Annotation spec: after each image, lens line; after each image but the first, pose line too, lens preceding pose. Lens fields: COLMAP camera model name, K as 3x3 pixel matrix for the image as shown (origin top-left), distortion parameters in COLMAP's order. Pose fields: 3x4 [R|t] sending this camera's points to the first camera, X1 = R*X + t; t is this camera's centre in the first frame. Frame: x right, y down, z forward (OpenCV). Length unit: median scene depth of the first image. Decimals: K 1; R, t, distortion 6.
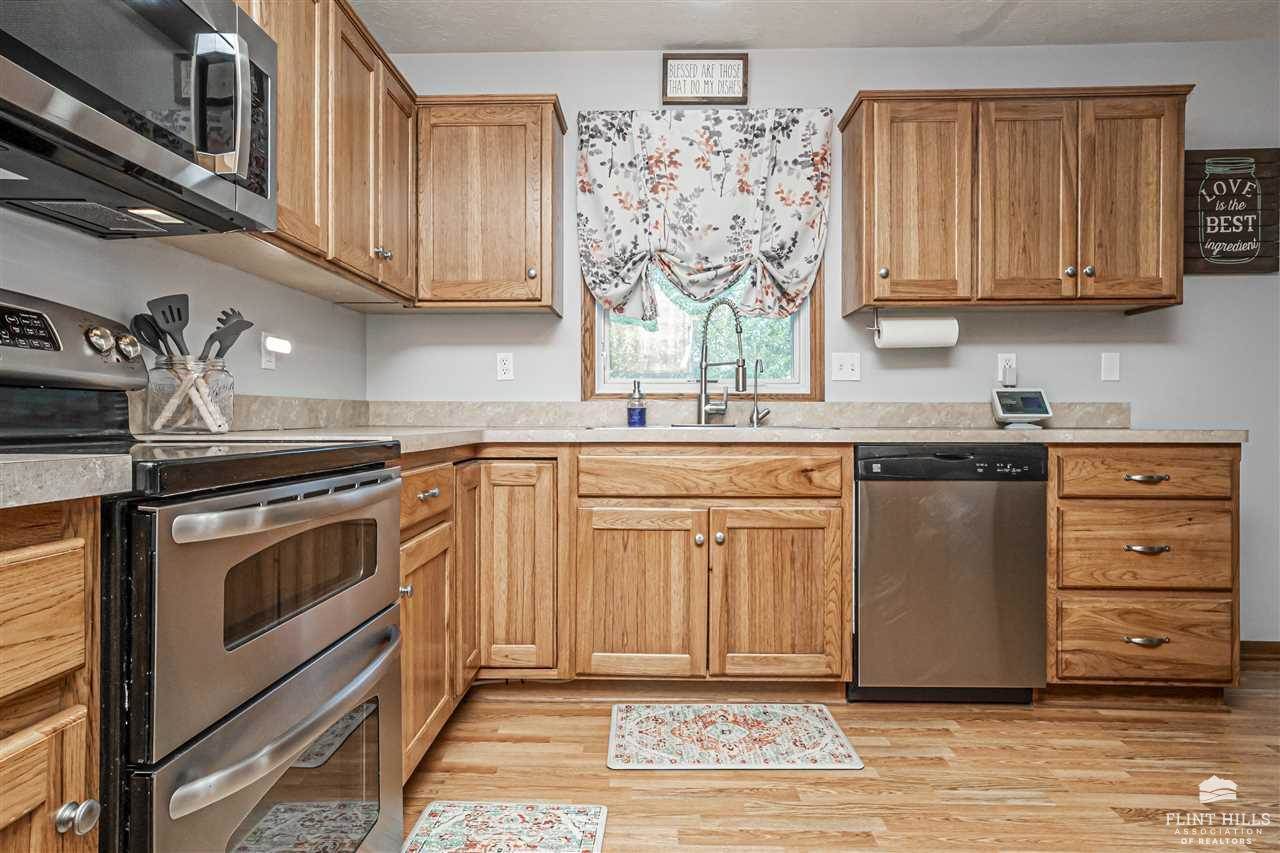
lens RADIAL K [[755.8, 0, 575.8], [0, 755.8, 422.2], [0, 0, 1]] dist [-0.009346, -0.000163]
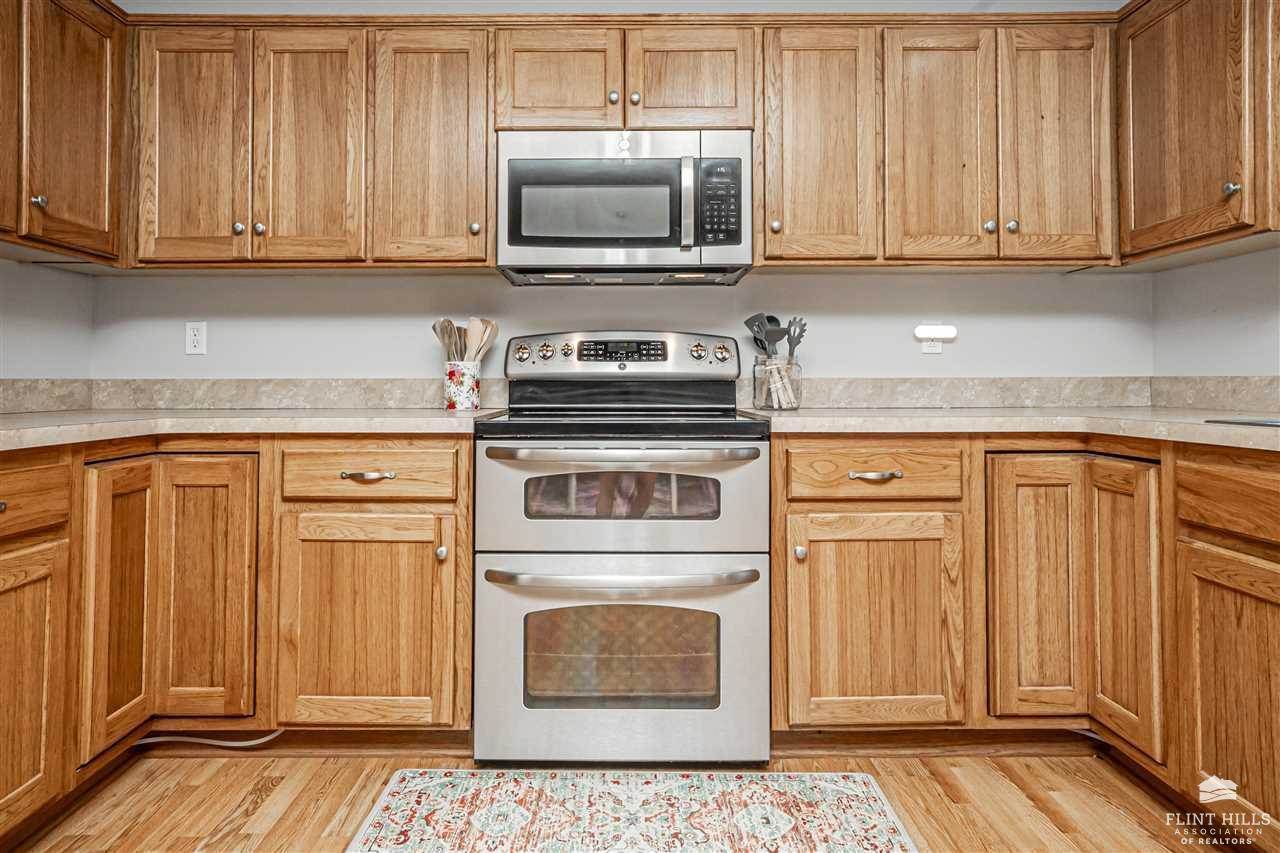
lens RADIAL K [[734.6, 0, 640.0], [0, 734.6, 362.6], [0, 0, 1]] dist [-0.003746, 0.000814]
pose [[0.069466, -0.029669, -0.997143, 0.551597], [-0.003417, 0.999545, -0.029979, -0.019482], [0.997578, 0.005490, 0.069333, 0.420567]]
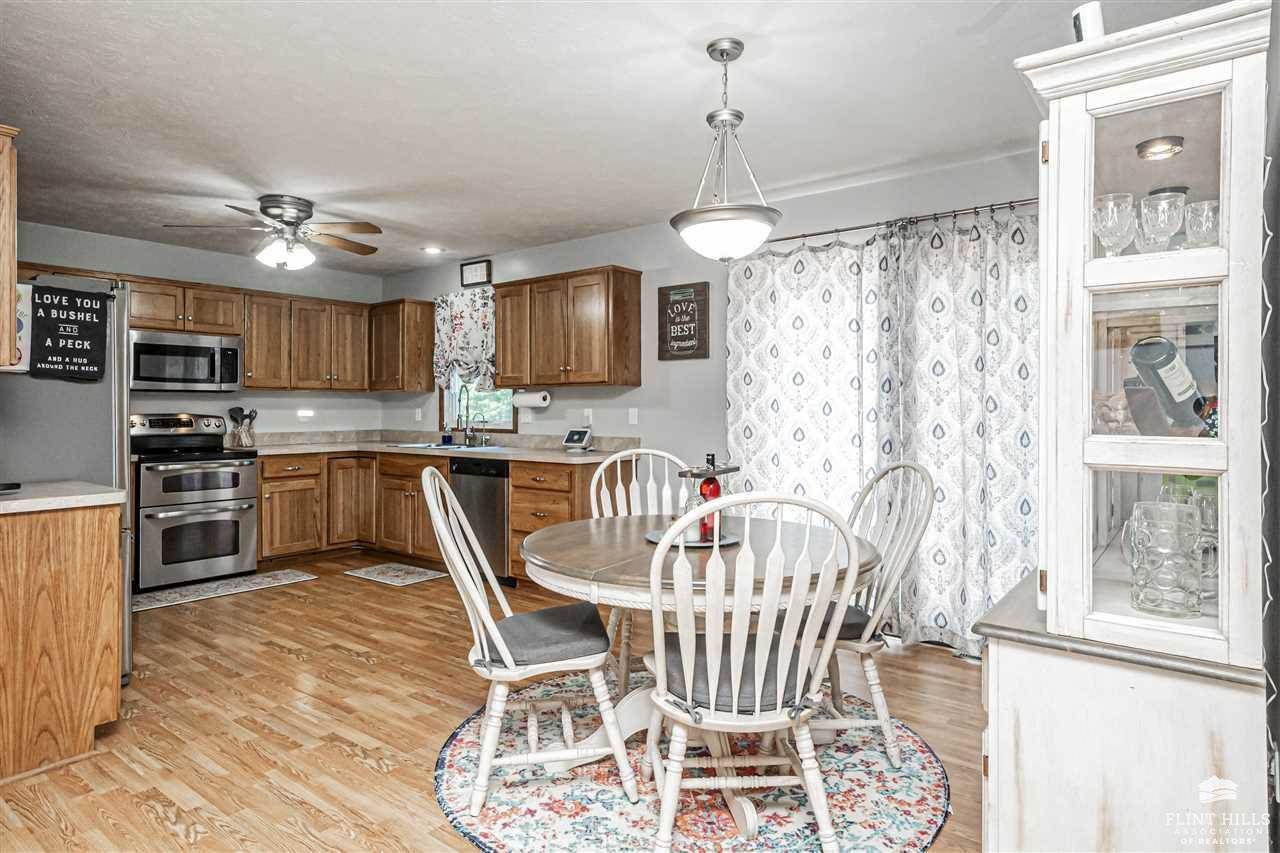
lens RADIAL K [[750.7, 0, 617.5], [0, 750.7, 405.7], [0, 0, 1]] dist [-0.086659, 0.056405]
pose [[0.803722, -0.005772, -0.594976, 1.804579], [0.001570, 0.999970, -0.007580, -0.090420], [0.595002, 0.005158, 0.803707, -0.414381]]
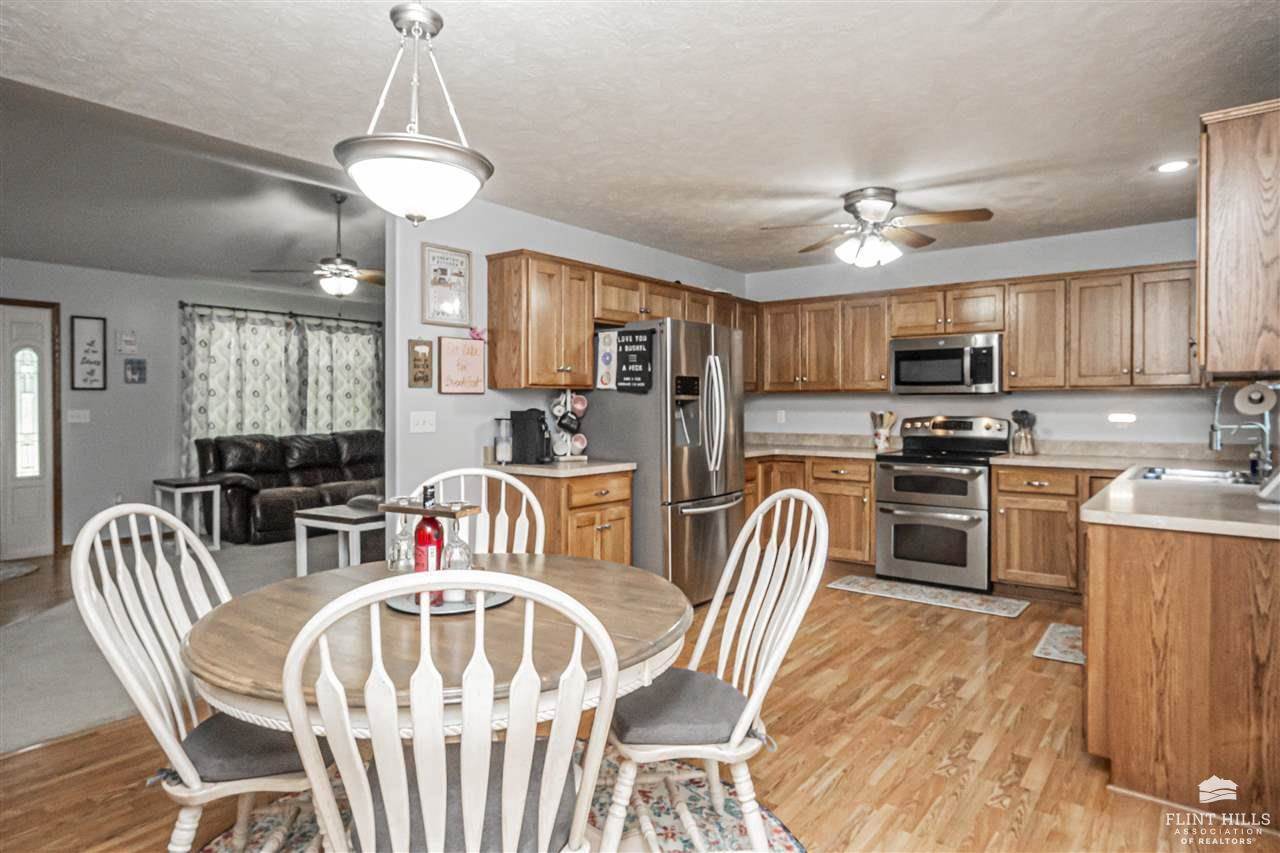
lens RADIAL K [[723.6, 0, 633.7], [0, 723.6, 418.6], [0, 0, 1]] dist [-0.007423, 0.000421]
pose [[-0.589267, 0.011815, -0.807852, 1.765506], [-0.004168, 0.999835, 0.017663, -0.110908], [0.807927, 0.013775, -0.589121, 0.920976]]
